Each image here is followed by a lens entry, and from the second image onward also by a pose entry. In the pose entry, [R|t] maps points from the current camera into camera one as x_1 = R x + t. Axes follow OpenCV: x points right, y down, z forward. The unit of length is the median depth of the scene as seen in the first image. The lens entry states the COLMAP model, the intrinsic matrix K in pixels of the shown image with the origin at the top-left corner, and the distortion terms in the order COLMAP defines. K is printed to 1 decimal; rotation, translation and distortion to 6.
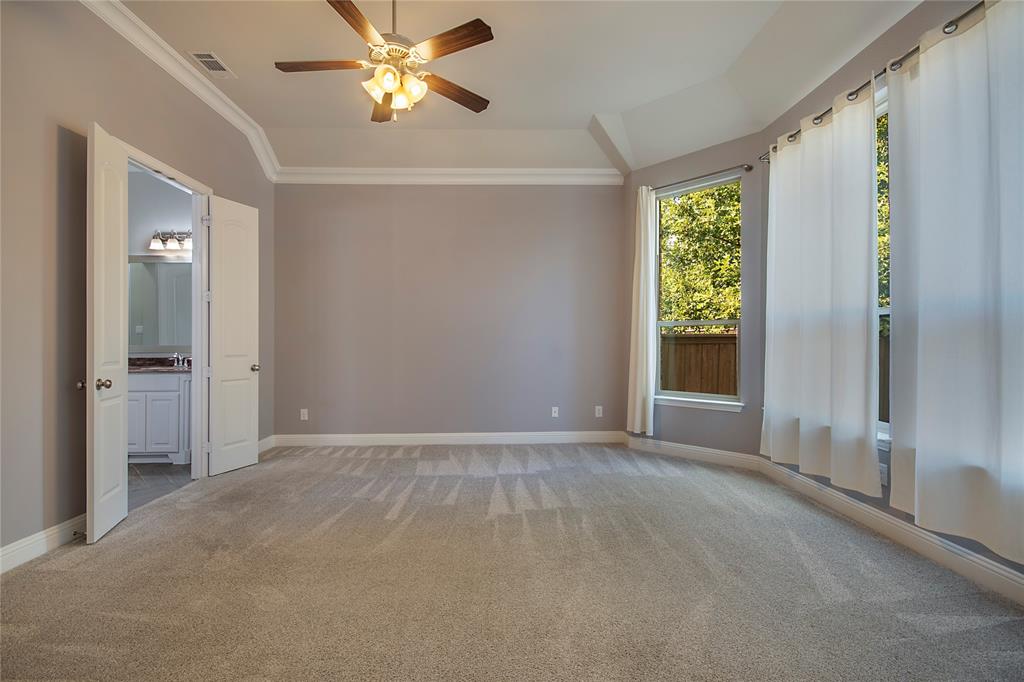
lens RADIAL K [[454.2, 0, 510.3], [0, 454.2, 342.8], [0, 0, 1]] dist [-0.004473, -0.007535]
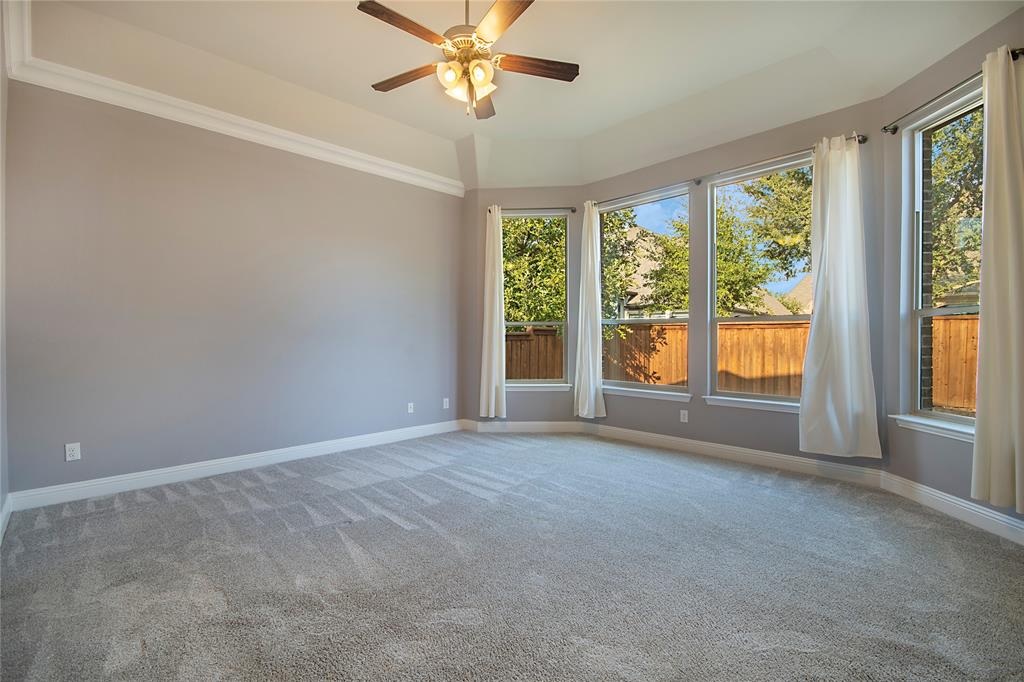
lens RADIAL K [[454.2, 0, 512.6], [0, 454.2, 343.0], [0, 0, 1]] dist [-0.004473, -0.007535]
pose [[0.733207, -0.006256, 0.679977, -0.479867], [0.003016, 0.999978, 0.005948, 0.001776], [-0.679999, -0.002310, 0.733209, 0.115414]]
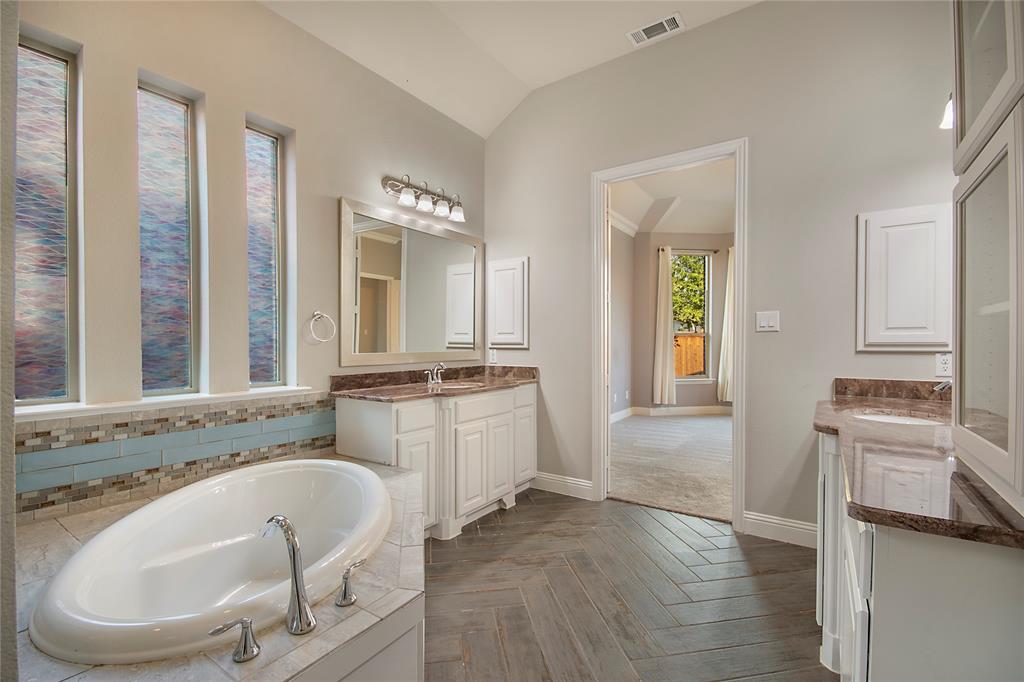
lens RADIAL K [[454.2, 0, 504.8], [0, 454.2, 341.0], [0, 0, 1]] dist [-0.004473, -0.007535]
pose [[0.597798, 0.005143, 0.801631, -1.323271], [-0.006782, 0.999976, -0.001358, -0.012580], [-0.801618, -0.004625, 0.597818, 0.525418]]
